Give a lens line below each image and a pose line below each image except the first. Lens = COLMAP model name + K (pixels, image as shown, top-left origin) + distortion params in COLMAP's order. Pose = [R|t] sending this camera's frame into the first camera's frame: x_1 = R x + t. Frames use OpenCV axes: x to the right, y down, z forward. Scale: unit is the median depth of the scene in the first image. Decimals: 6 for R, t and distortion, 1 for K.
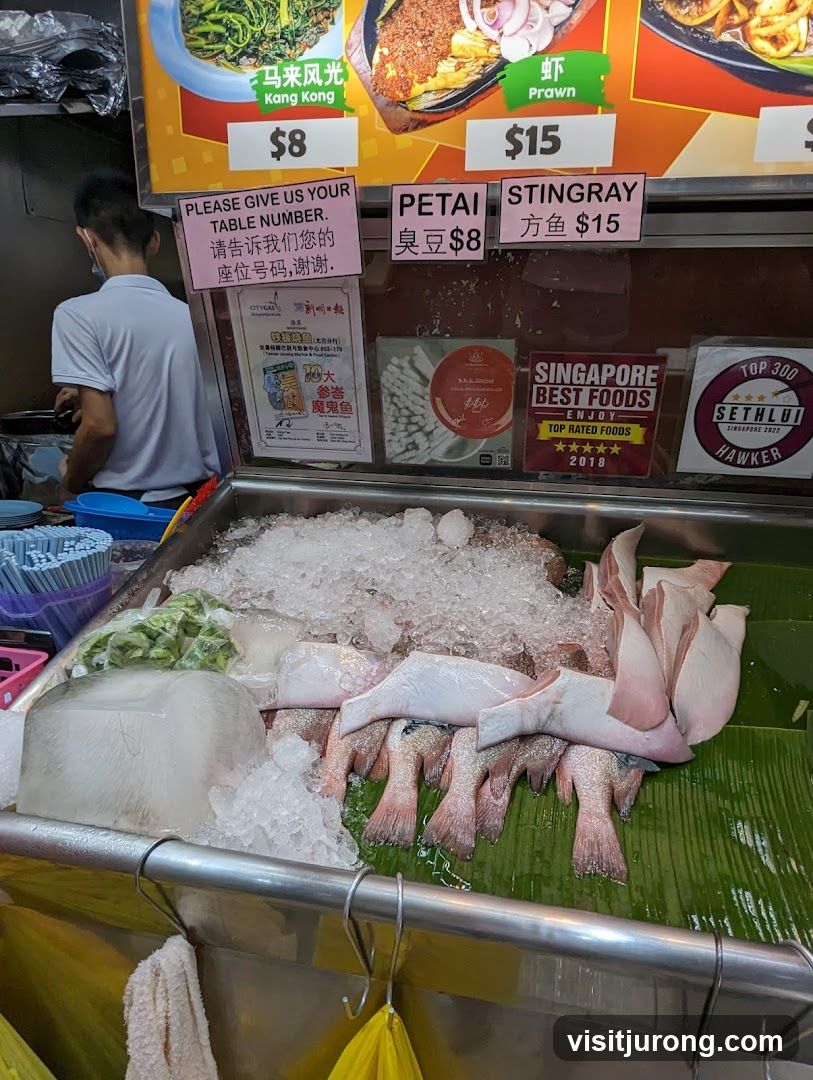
lens RADIAL K [[662.8, 0, 431.5], [0, 662.8, 541.8], [0, 0, 1]] dist [-0.000462, -0.001669]
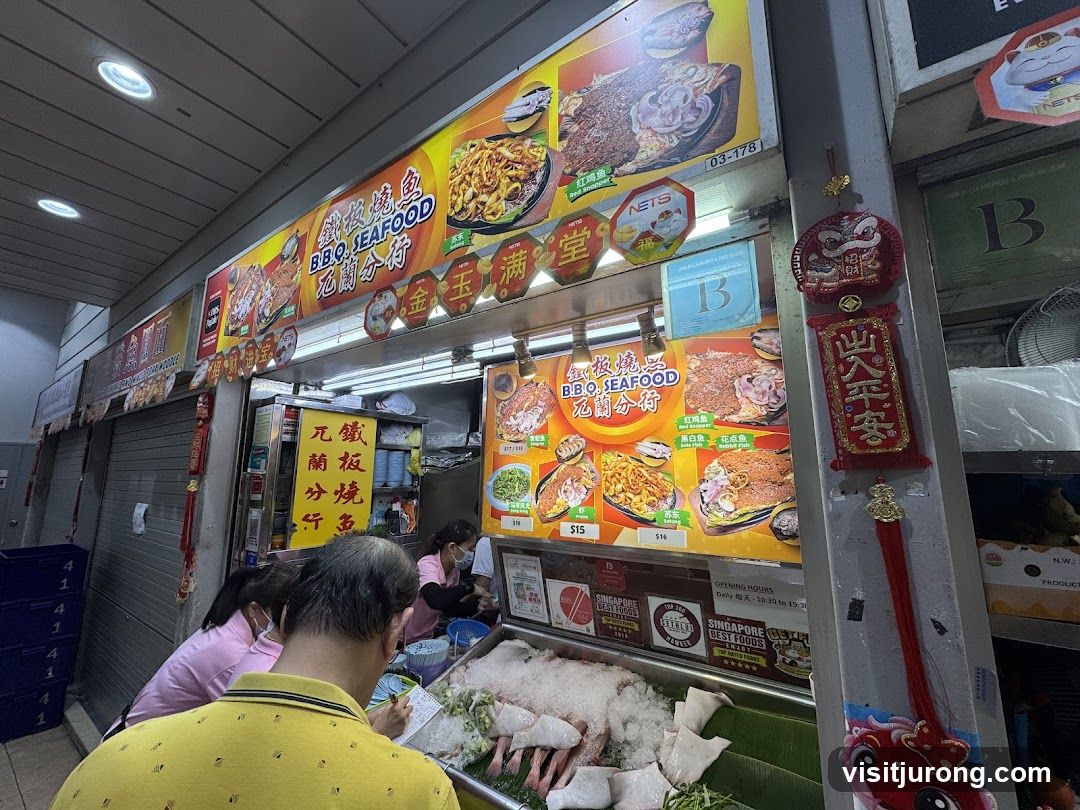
lens RADIAL K [[445.4, 0, 535.5], [0, 445.4, 397.5], [0, 0, 1]] dist [0.004242, -0.000040]
pose [[0.908582, -0.089895, -0.407918, 0.746200], [-0.101076, 0.900229, -0.423523, -0.190539], [0.405292, 0.426037, 0.808845, -0.941183]]
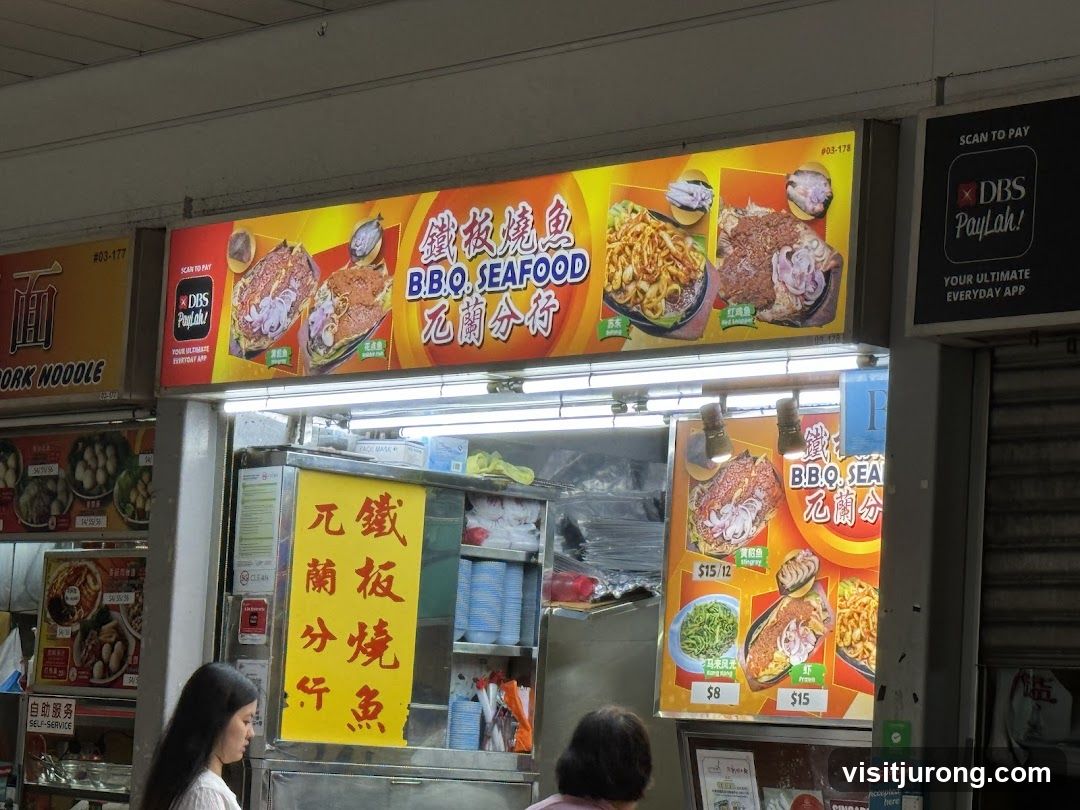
lens RADIAL K [[3177.2, 0, 540.0], [0, 3177.2, 405.0], [0, 0, 1]] dist [-0.030270, -0.013925]
pose [[0.795474, -0.036915, -0.604862, 4.559400], [-0.206440, 0.921930, -0.327762, 1.630653], [0.569740, 0.385593, 0.725751, -5.795102]]
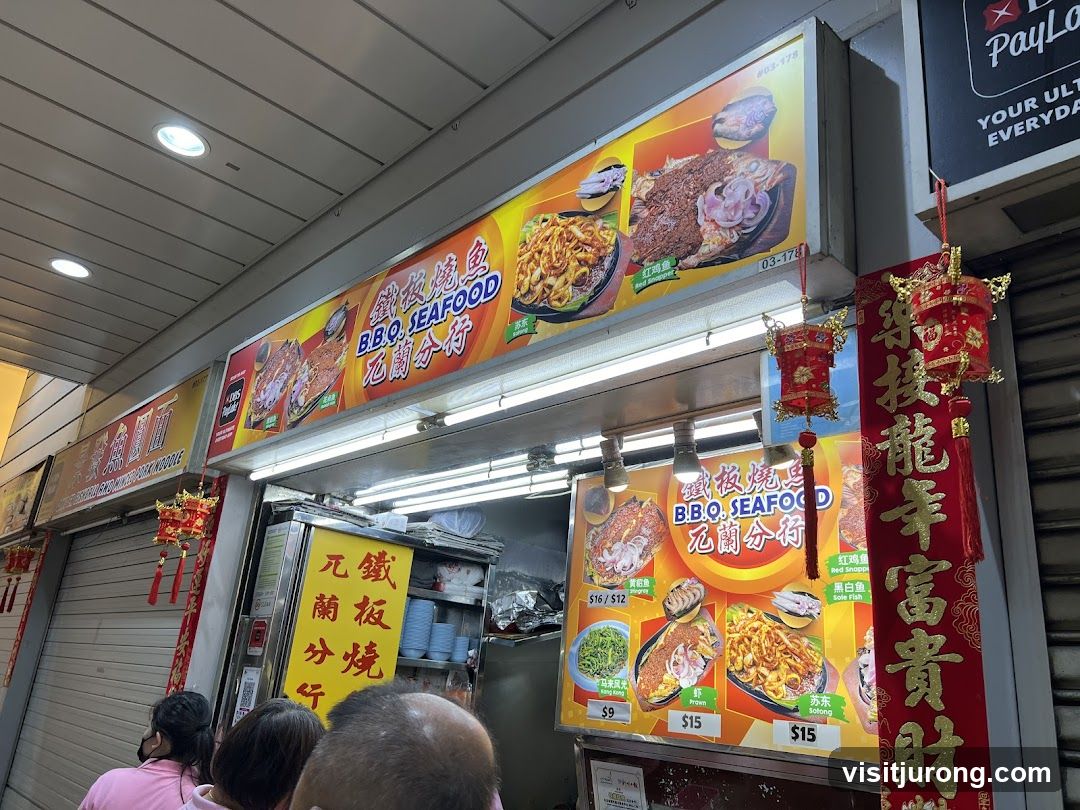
lens RADIAL K [[824.2, 0, 544.1], [0, 824.2, 390.9], [0, 0, 1]] dist [0.102031, -0.149997]
pose [[0.805624, -0.157477, -0.571114, 1.239847], [-0.227201, 0.808184, -0.543340, 0.108517], [0.547129, 0.567485, 0.615314, -1.320393]]
